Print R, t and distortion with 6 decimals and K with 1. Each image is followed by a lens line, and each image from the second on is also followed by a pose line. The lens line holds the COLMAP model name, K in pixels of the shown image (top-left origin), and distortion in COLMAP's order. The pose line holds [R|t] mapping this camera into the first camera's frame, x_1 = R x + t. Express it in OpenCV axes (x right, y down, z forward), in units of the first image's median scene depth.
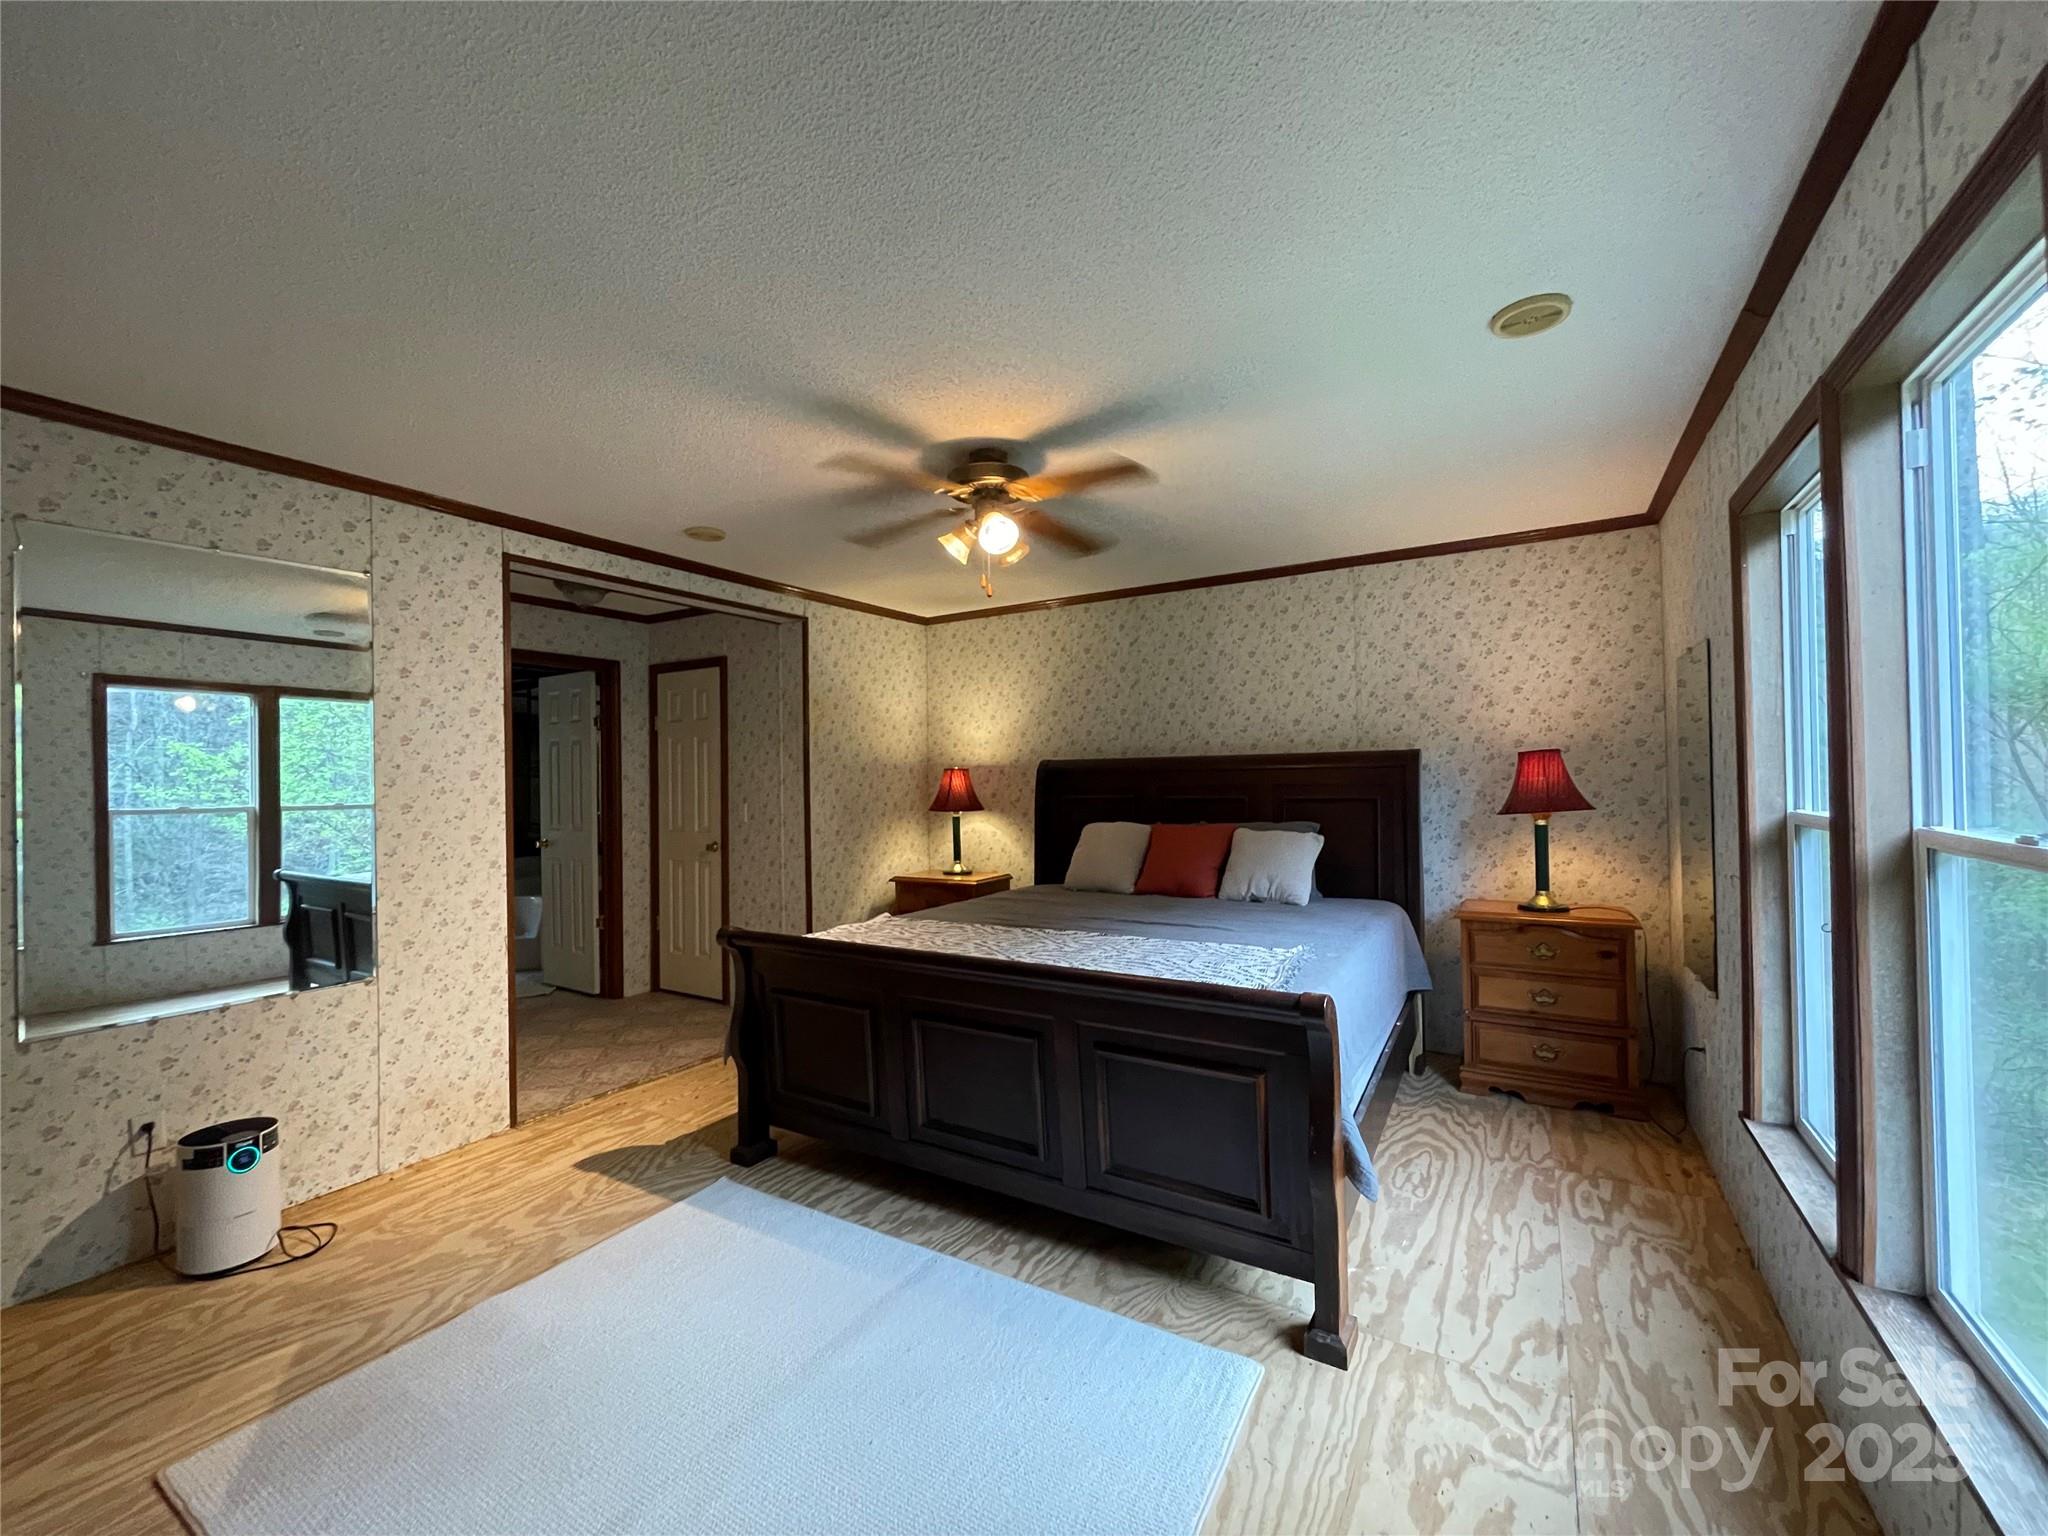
lens RADIAL K [[829.5, 0, 1034.5], [0, 829.5, 771.5], [0, 0, 1]] dist [0.000702, -0.000613]
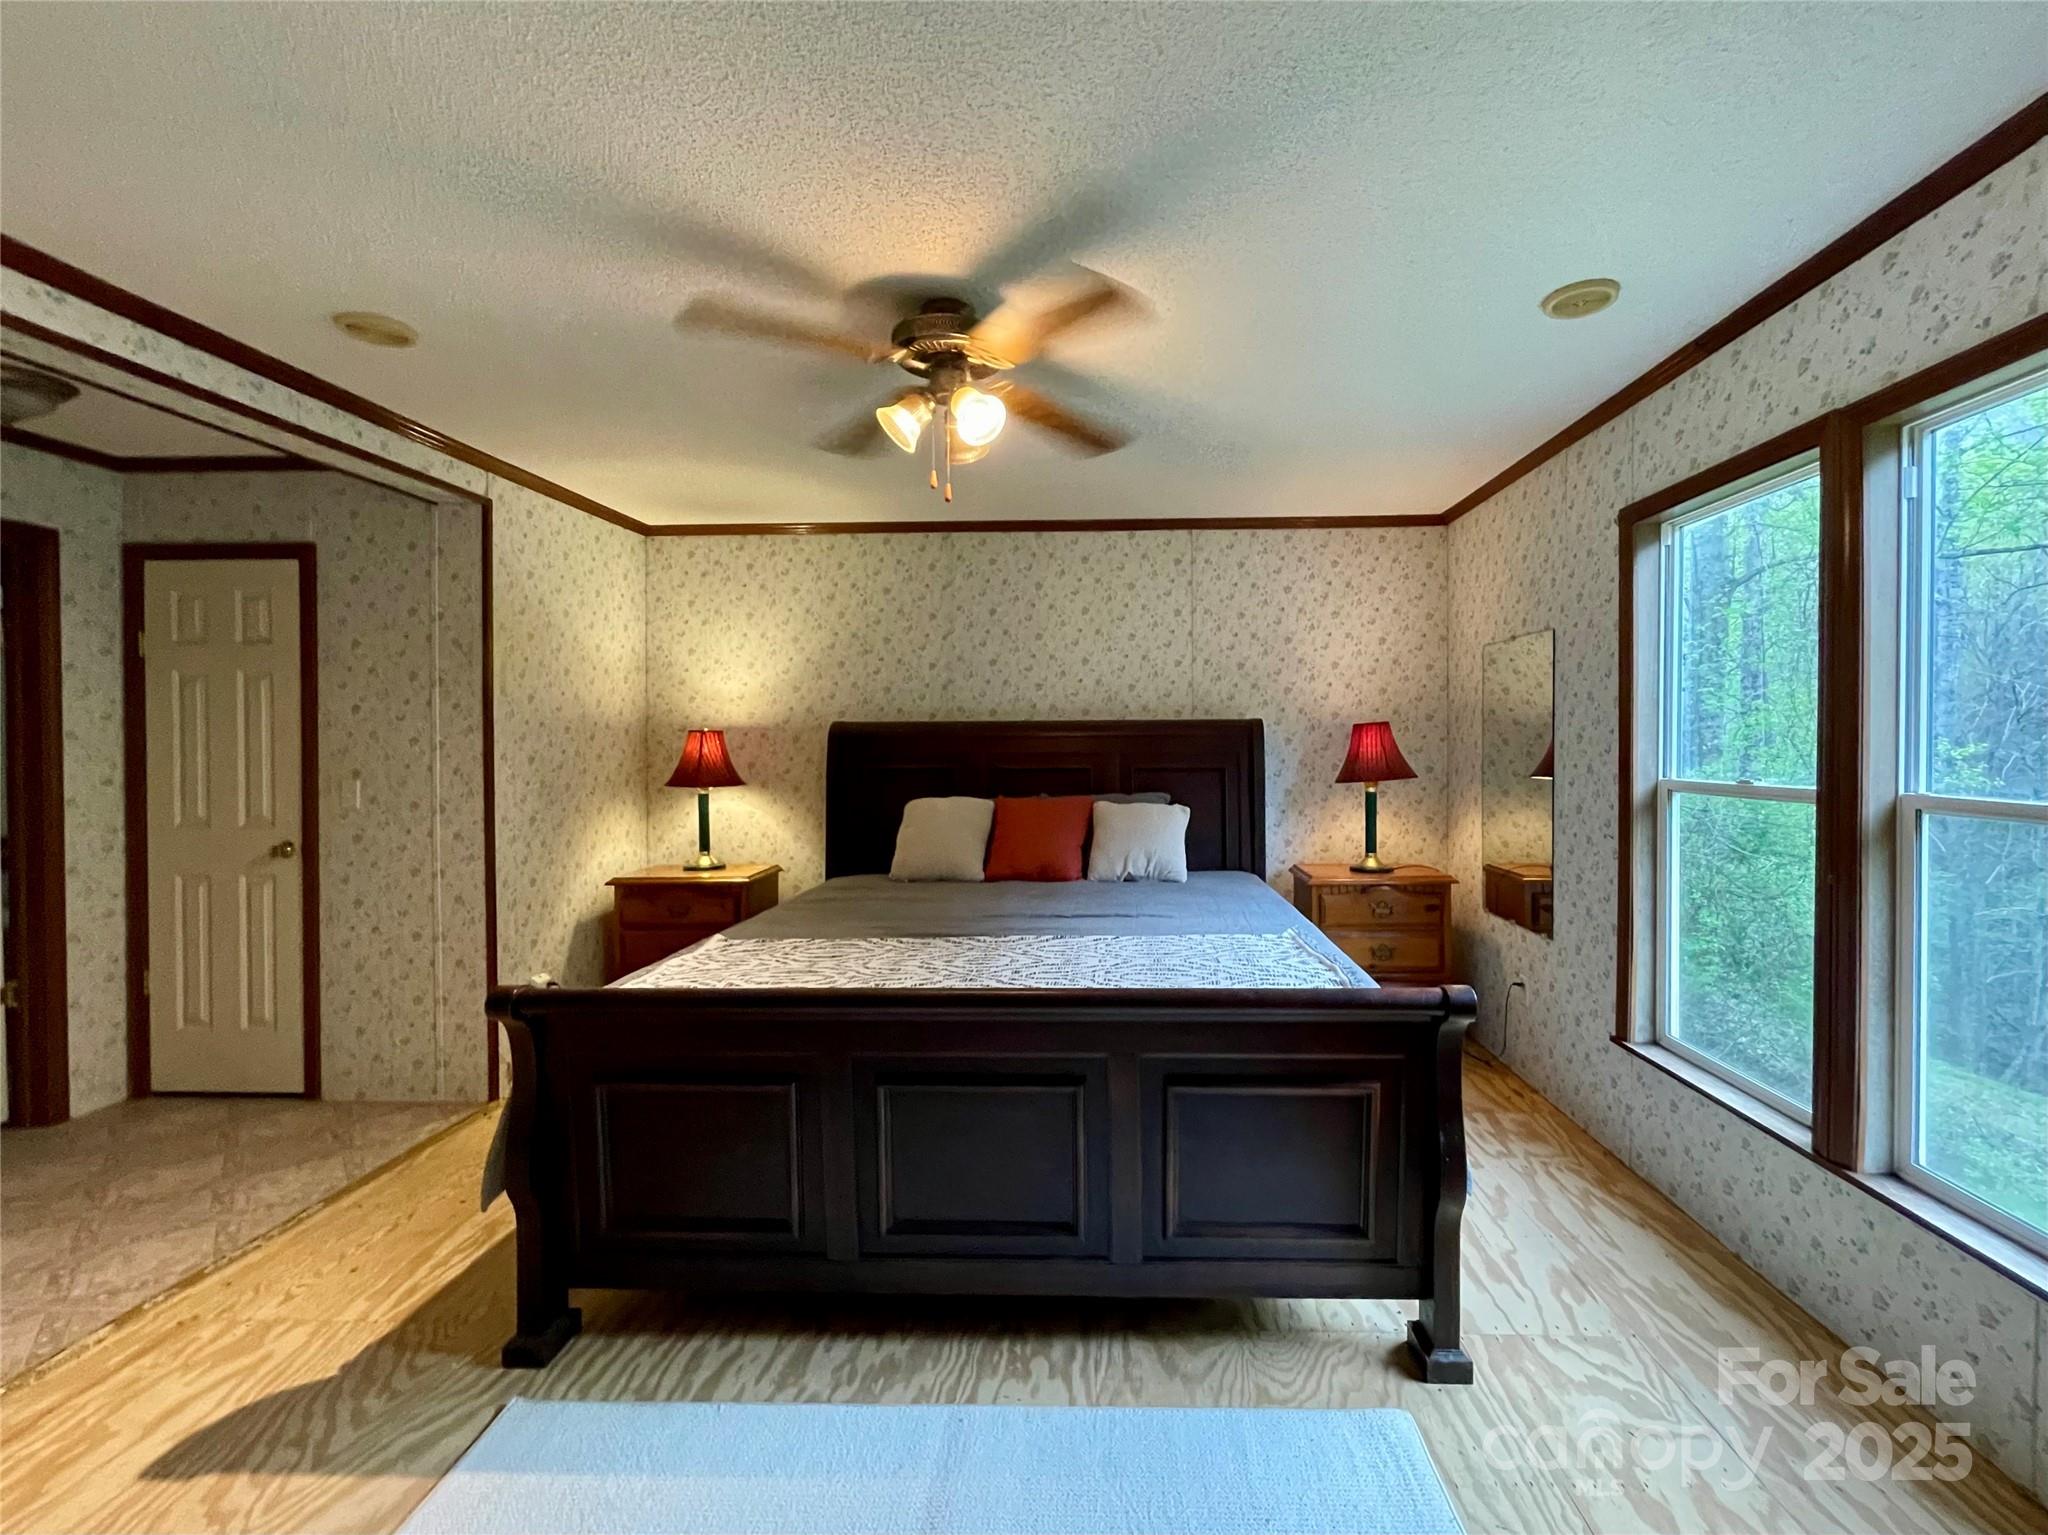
lens RADIAL K [[829.5, 0, 870.2], [0, 829.5, 752.8], [0, 0, 1]] dist [0.000702, -0.000613]
pose [[0.871420, 0.002779, 0.490531, -0.432564], [-0.012502, 0.999785, 0.016546, 0.003502], [-0.490379, -0.020552, 0.871267, 0.343126]]
